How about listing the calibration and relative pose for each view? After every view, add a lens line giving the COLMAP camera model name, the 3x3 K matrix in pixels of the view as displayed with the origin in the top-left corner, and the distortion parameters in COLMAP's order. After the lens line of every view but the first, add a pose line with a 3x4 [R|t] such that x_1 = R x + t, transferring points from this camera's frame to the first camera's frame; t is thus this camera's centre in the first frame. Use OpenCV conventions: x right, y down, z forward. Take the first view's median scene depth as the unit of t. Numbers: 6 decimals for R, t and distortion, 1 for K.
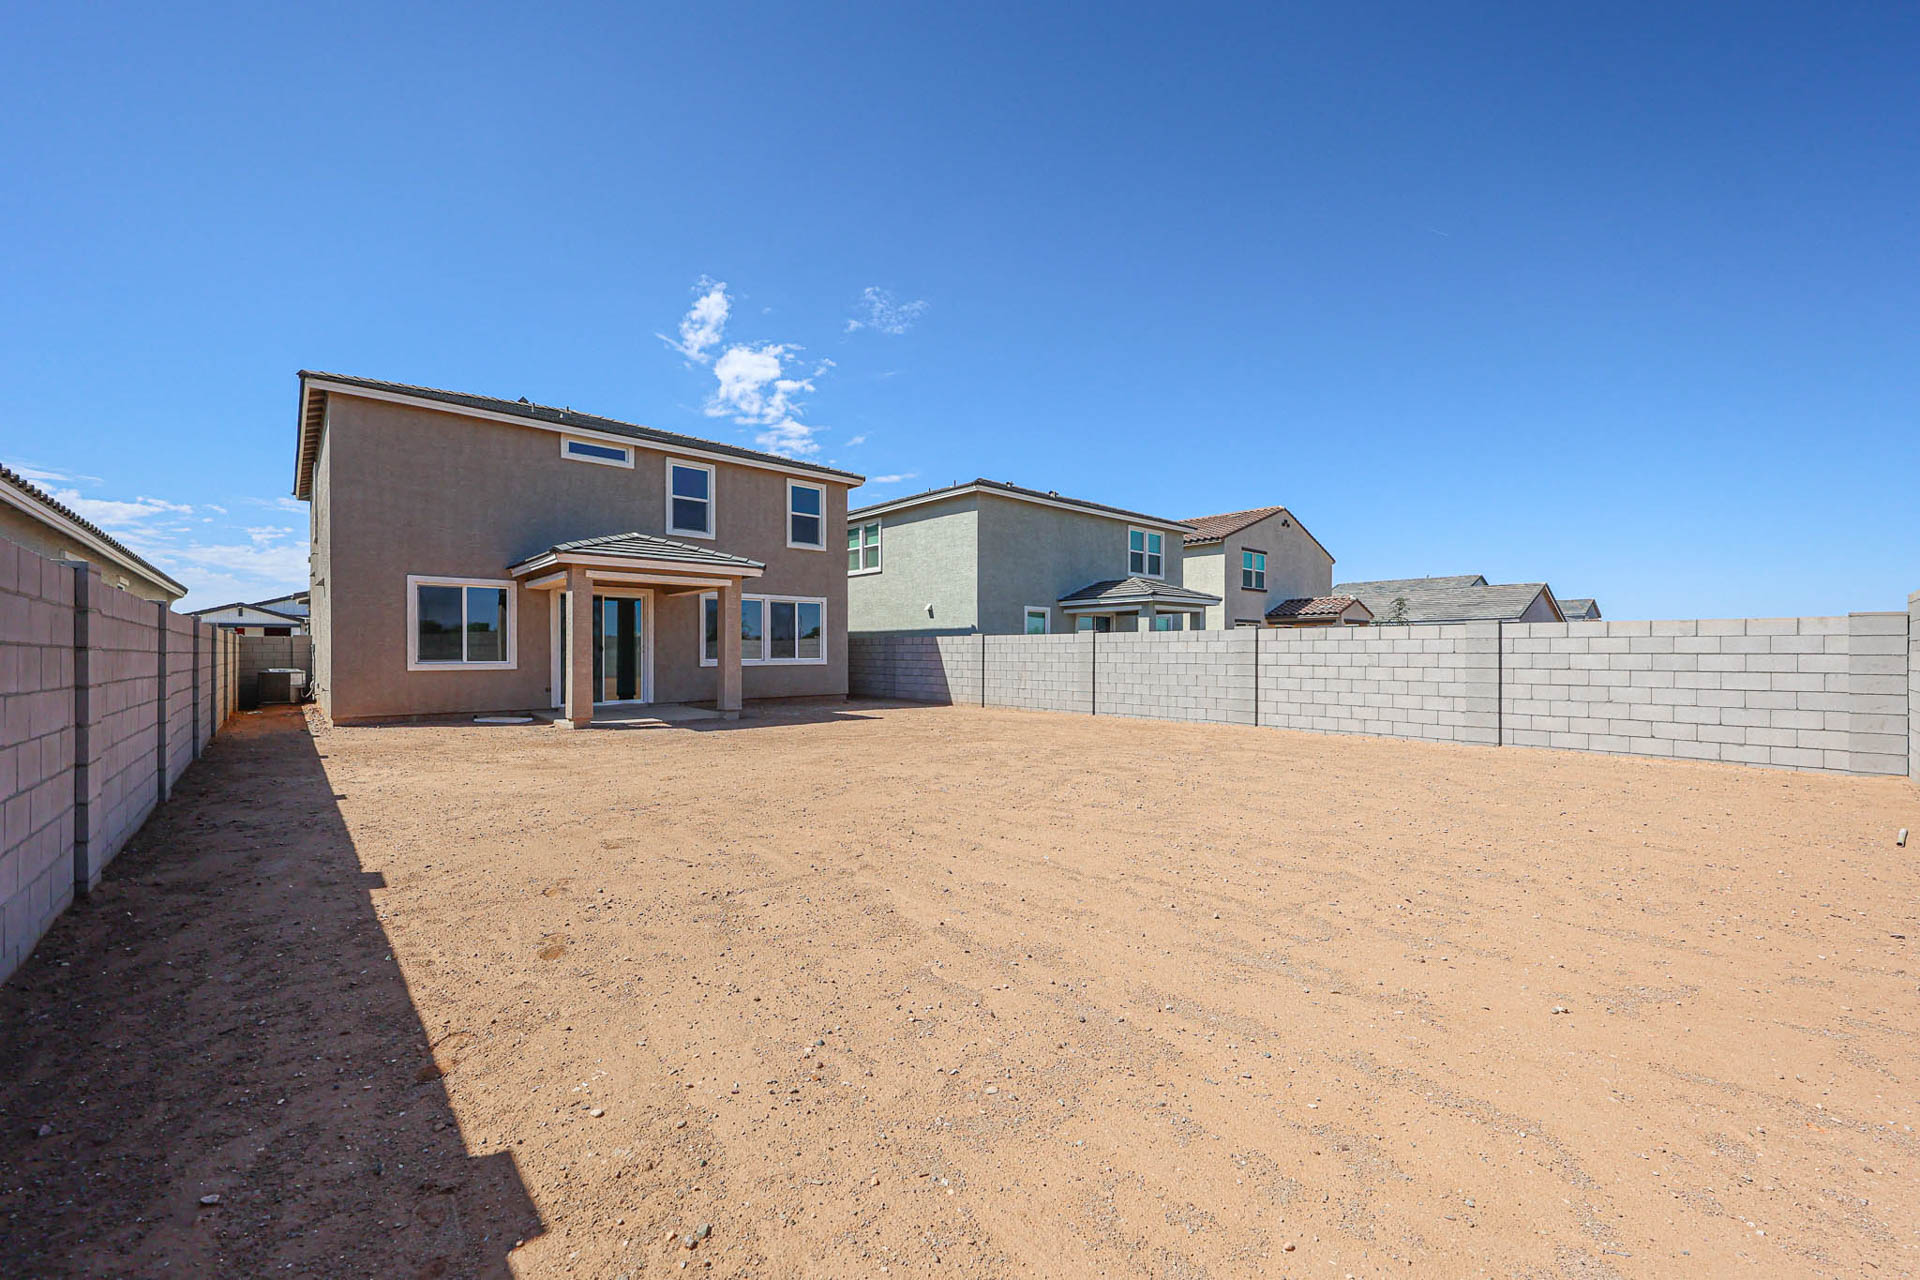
lens RADIAL K [[760.2, 0, 951.6], [0, 760.2, 650.2], [0, 0, 1]] dist [0.001686, 0.000121]
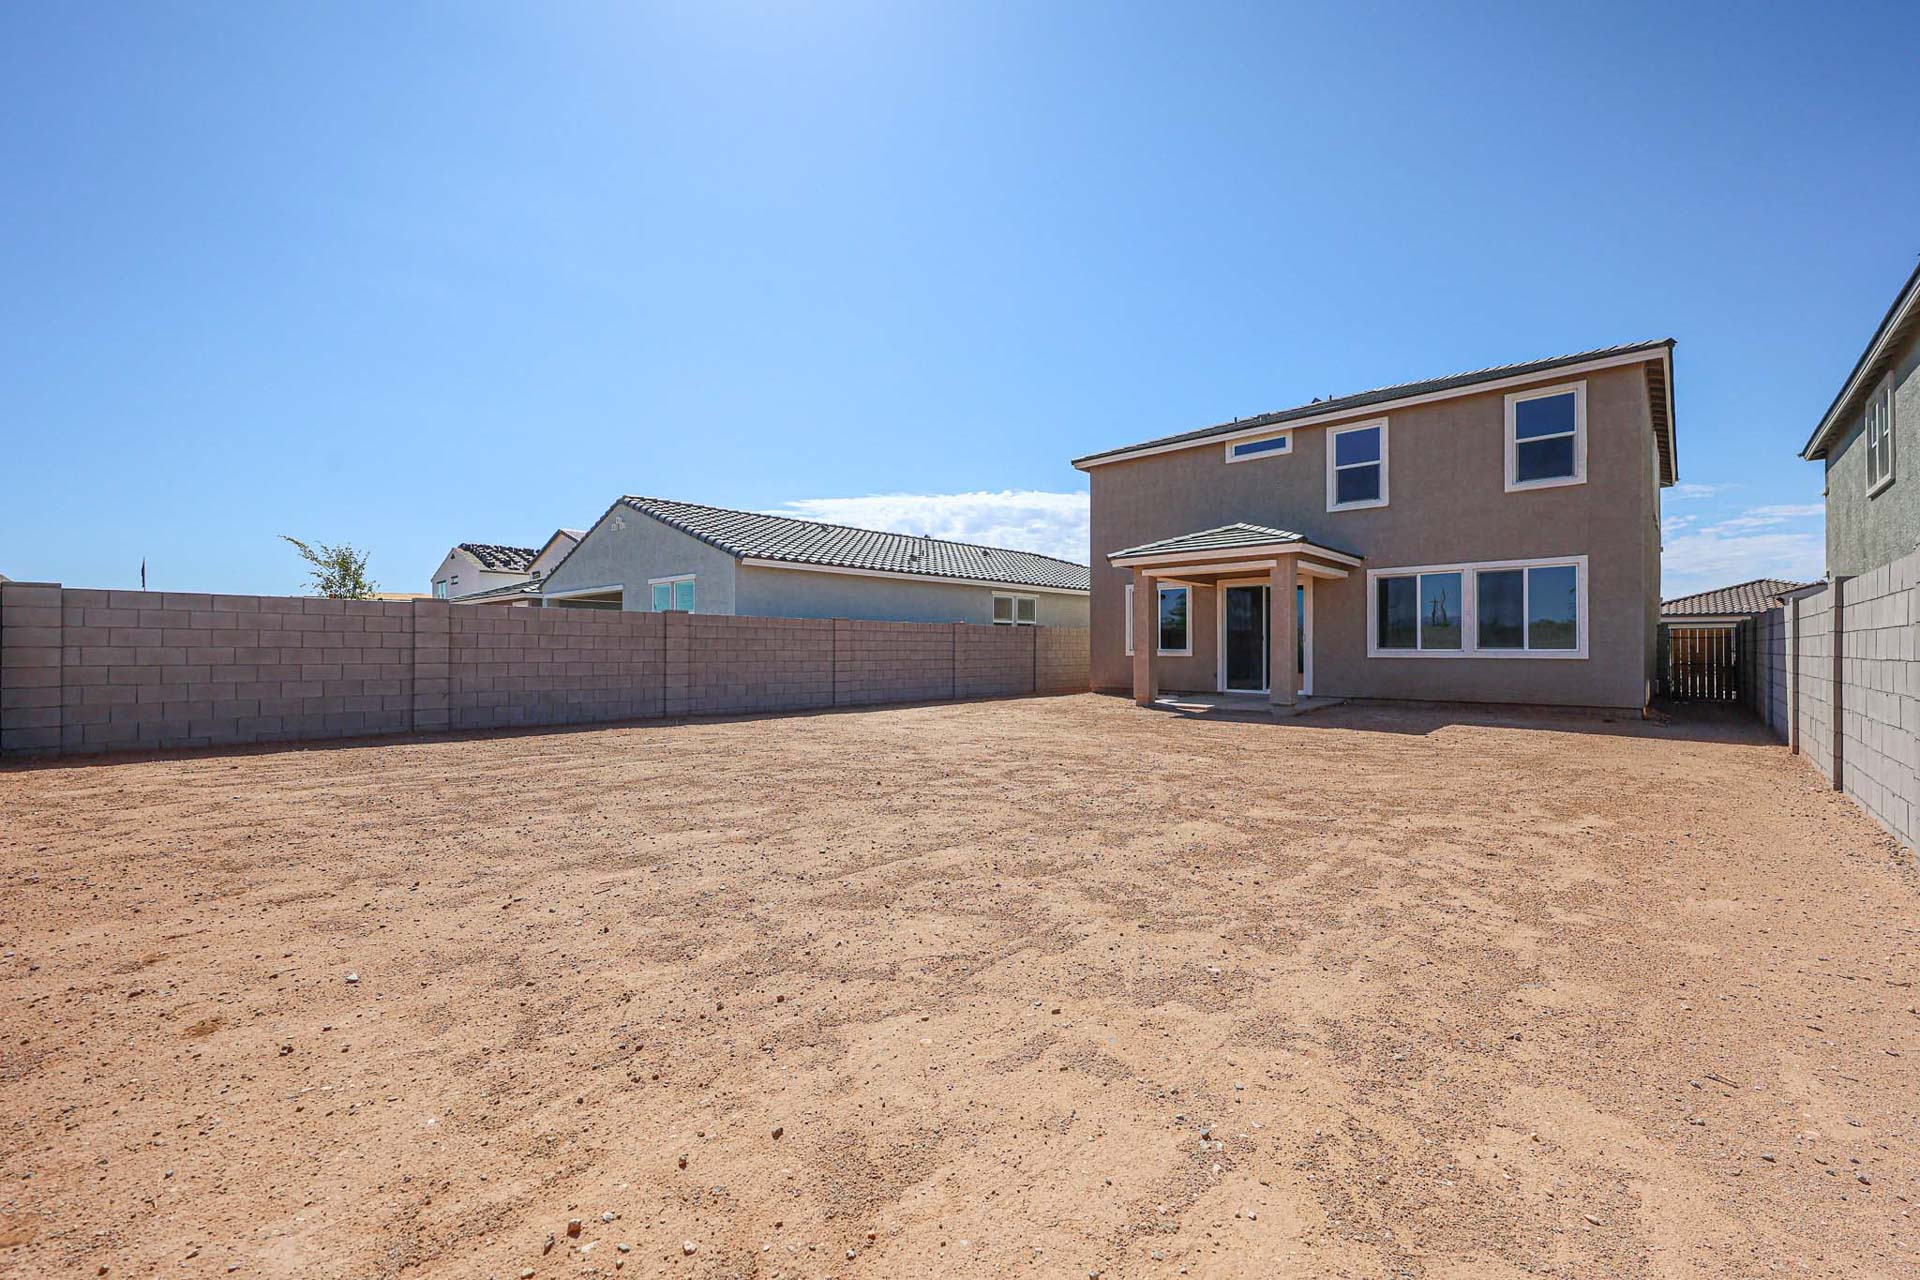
lens RADIAL K [[760.2, 0, 951.6], [0, 760.2, 650.2], [0, 0, 1]] dist [0.001686, 0.000121]
pose [[0.089673, 0.010454, -0.995916, 0.447622], [0.009960, 0.999886, 0.011392, -0.001284], [0.995921, -0.010941, 0.089558, 0.417877]]
